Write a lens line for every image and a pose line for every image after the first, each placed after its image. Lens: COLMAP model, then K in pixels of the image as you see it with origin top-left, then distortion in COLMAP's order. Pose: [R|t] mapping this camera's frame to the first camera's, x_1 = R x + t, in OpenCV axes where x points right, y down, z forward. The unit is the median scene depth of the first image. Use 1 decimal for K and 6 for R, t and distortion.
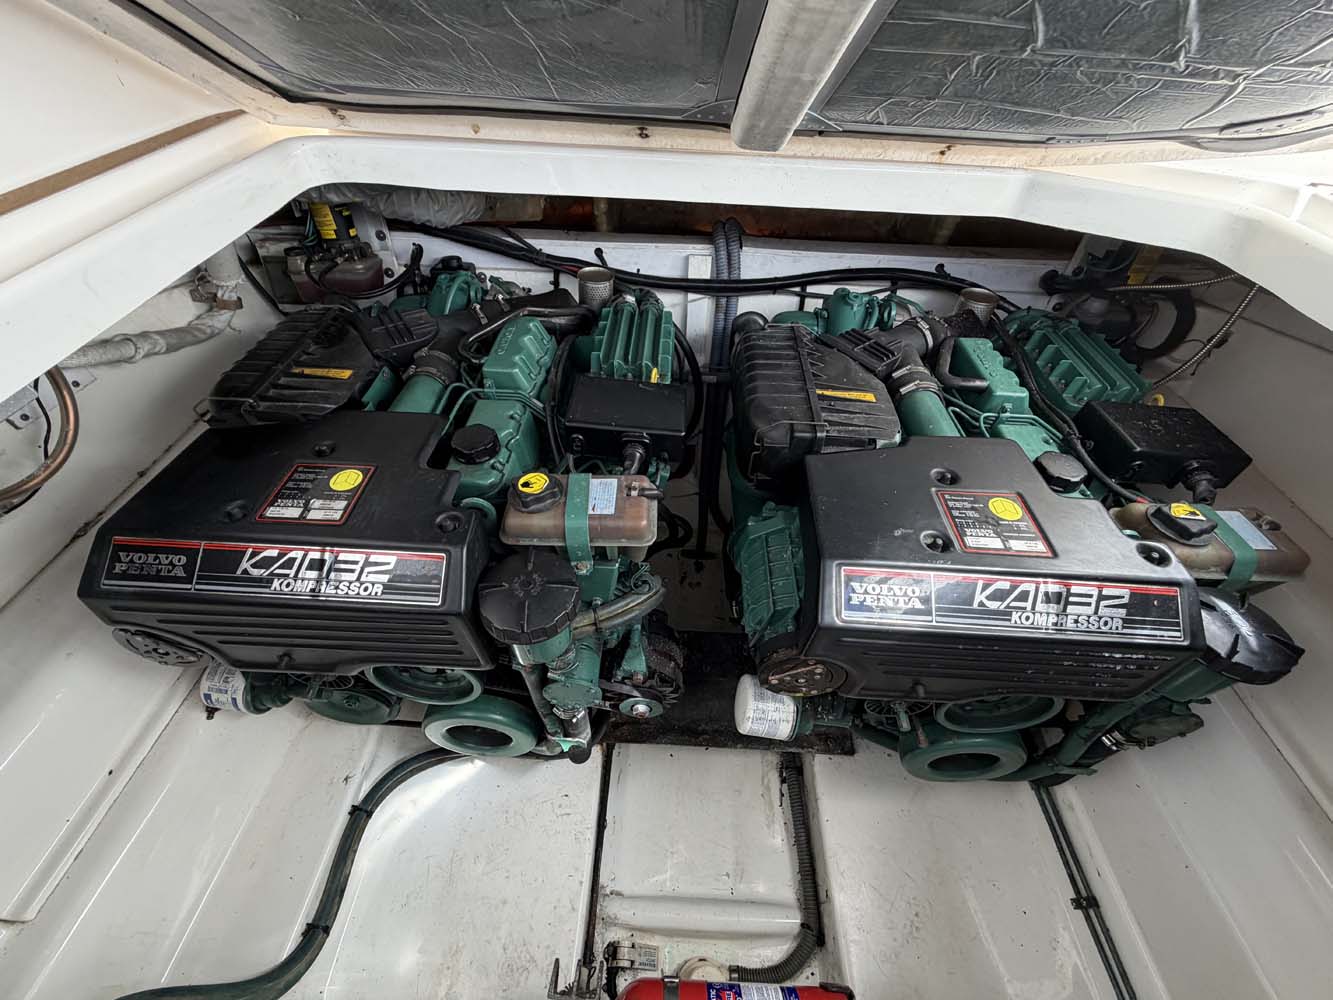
lens RADIAL K [[531.4, 0, 661.5], [0, 531.4, 502.8], [0, 0, 1]] dist [0.000508, -0.000058]
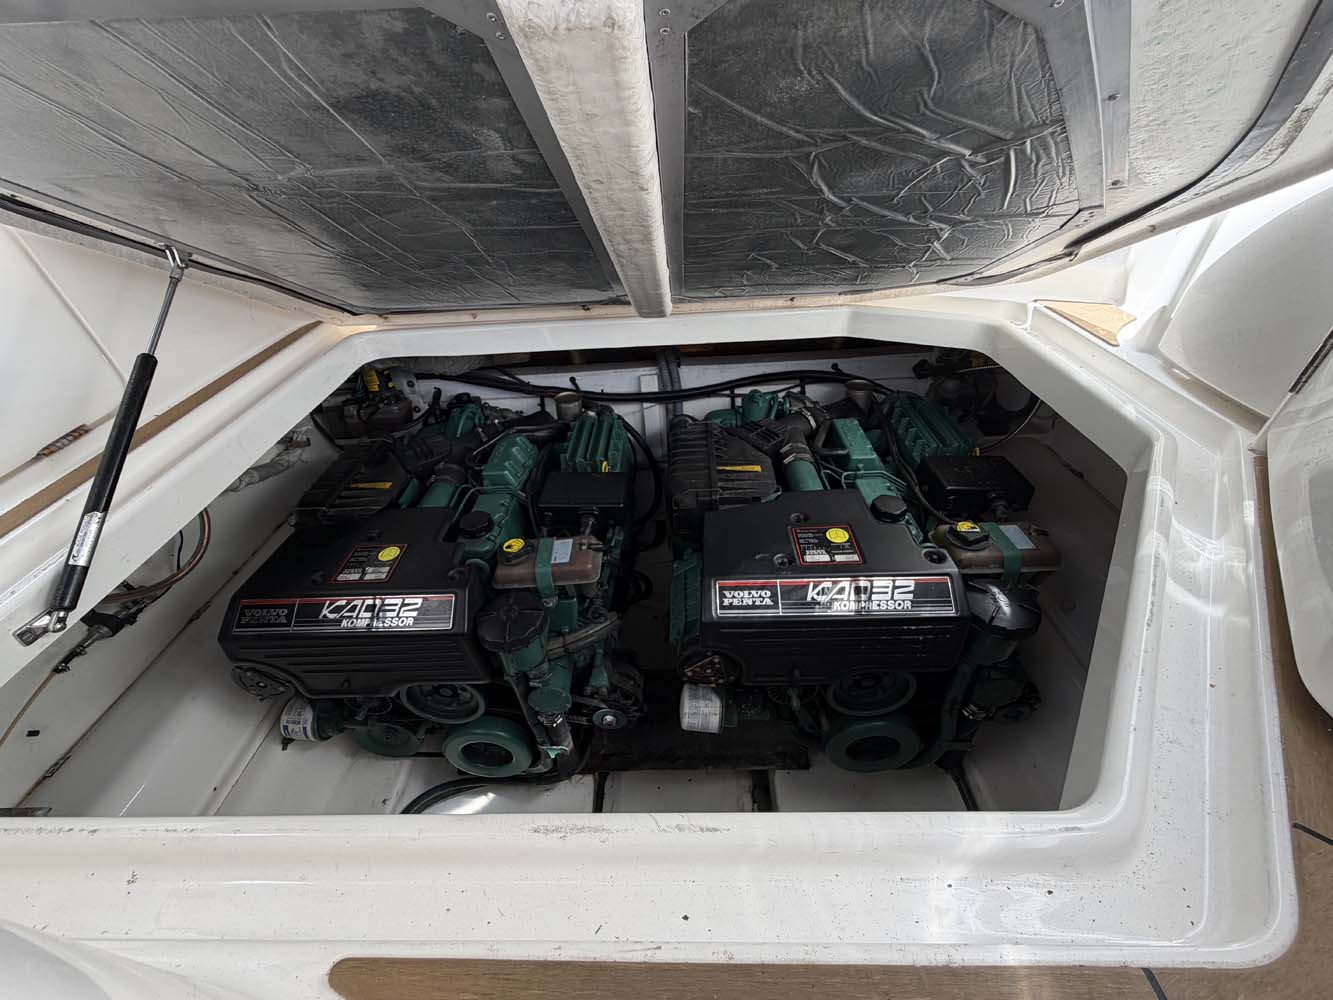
lens RADIAL K [[531.4, 0, 661.5], [0, 531.4, 502.8], [0, 0, 1]] dist [0.000508, -0.000058]
pose [[0.995682, -0.086226, -0.034388, 0.184808], [0.079268, 0.982517, -0.168455, 0.103443], [0.048312, 0.165002, 0.985109, -0.364048]]
